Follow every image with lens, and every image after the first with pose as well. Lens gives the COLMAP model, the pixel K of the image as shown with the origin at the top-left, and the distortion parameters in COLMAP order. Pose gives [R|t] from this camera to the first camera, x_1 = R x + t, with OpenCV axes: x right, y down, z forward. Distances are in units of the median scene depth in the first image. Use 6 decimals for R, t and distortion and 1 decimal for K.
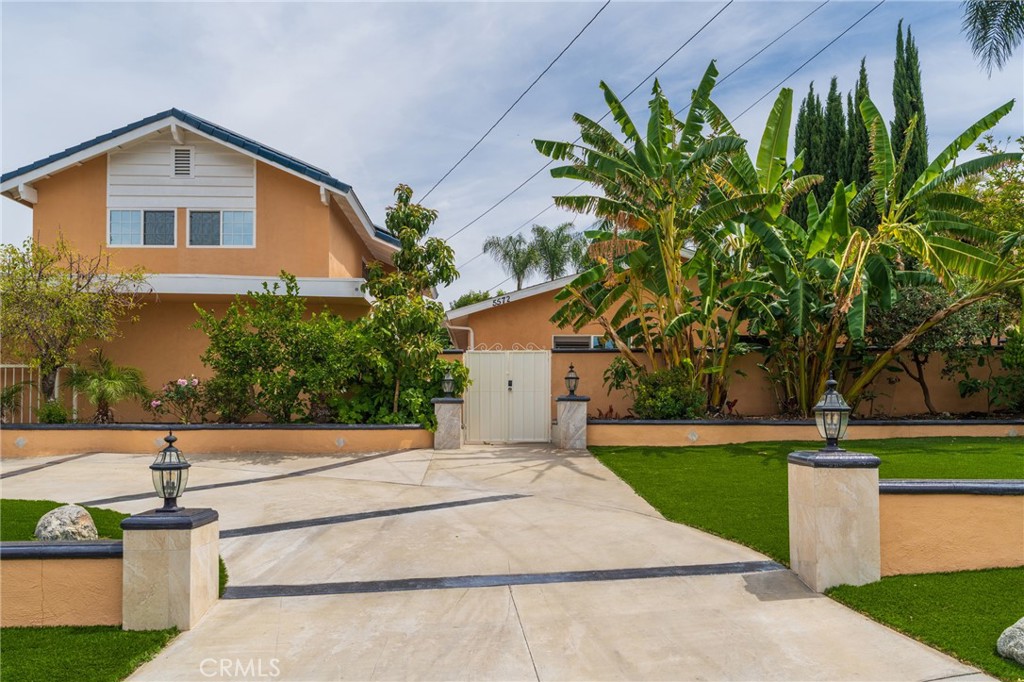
lens RADIAL K [[742.1, 0, 506.9], [0, 742.1, 382.8], [0, 0, 1]] dist [0.001800, 0.003235]
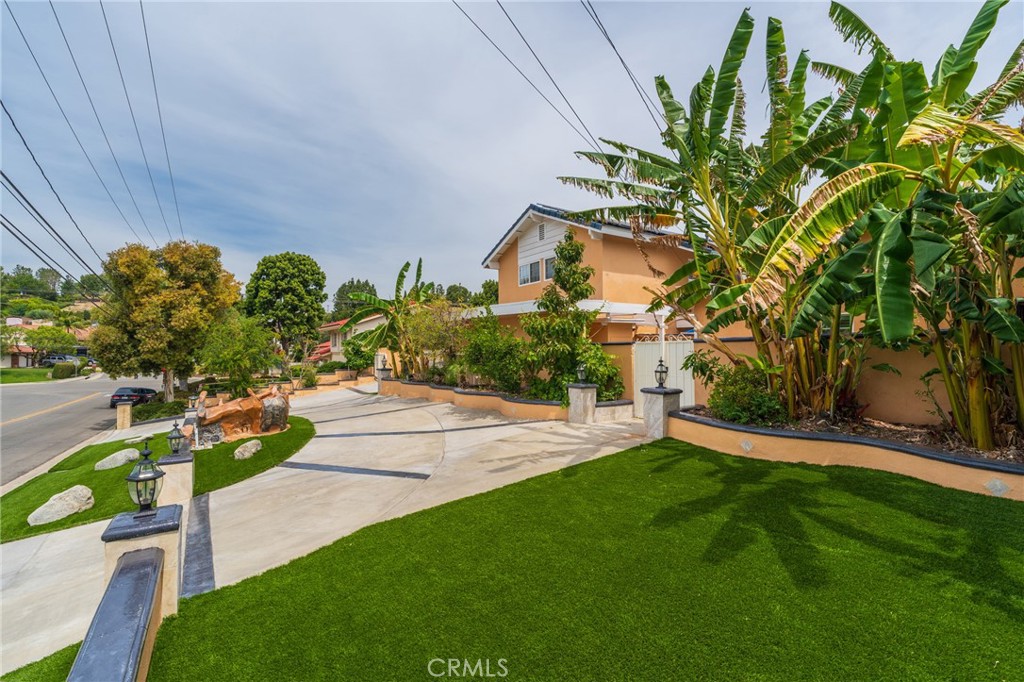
lens RADIAL K [[461.0, 0, 512.0], [0, 461.0, 341.0], [0, 0, 1]] dist [-0.005099, 0.000137]
pose [[0.523787, -0.019476, -0.851627, 0.553051], [0.039398, 0.999223, 0.001380, -0.061133], [0.850938, -0.034275, 0.524147, 0.469117]]
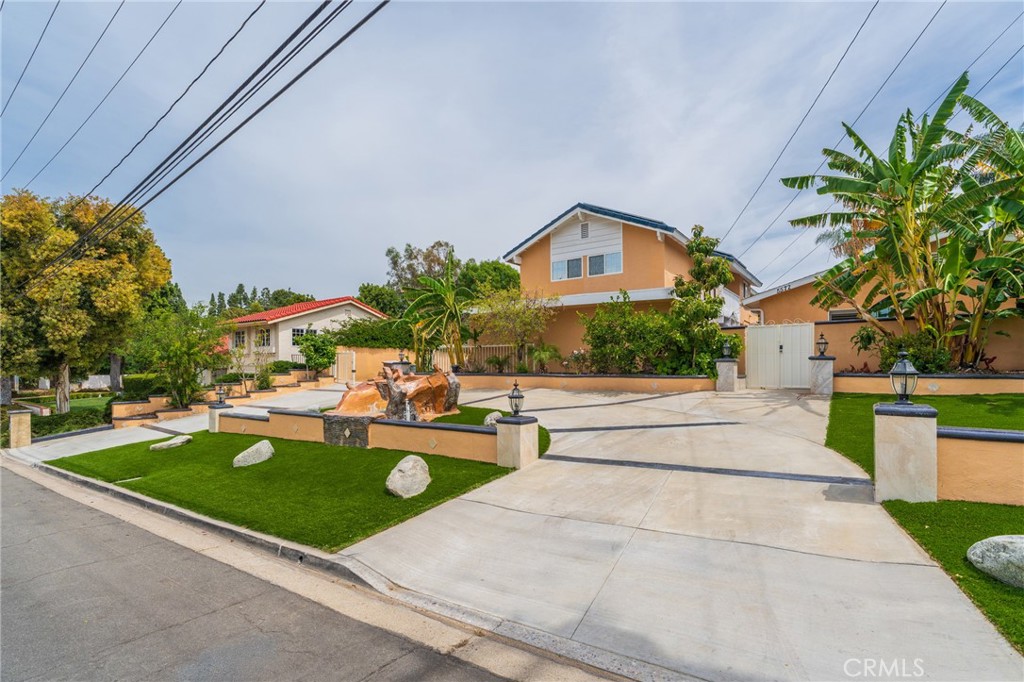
lens RADIAL K [[471.1, 0, 516.2], [0, 471.1, 363.6], [0, 0, 1]] dist [-0.000546, 0.000710]
pose [[0.794394, -0.005117, -0.607381, 0.169803], [0.029916, 0.999081, 0.030710, -0.012737], [0.606665, -0.042567, 0.793817, -0.050784]]
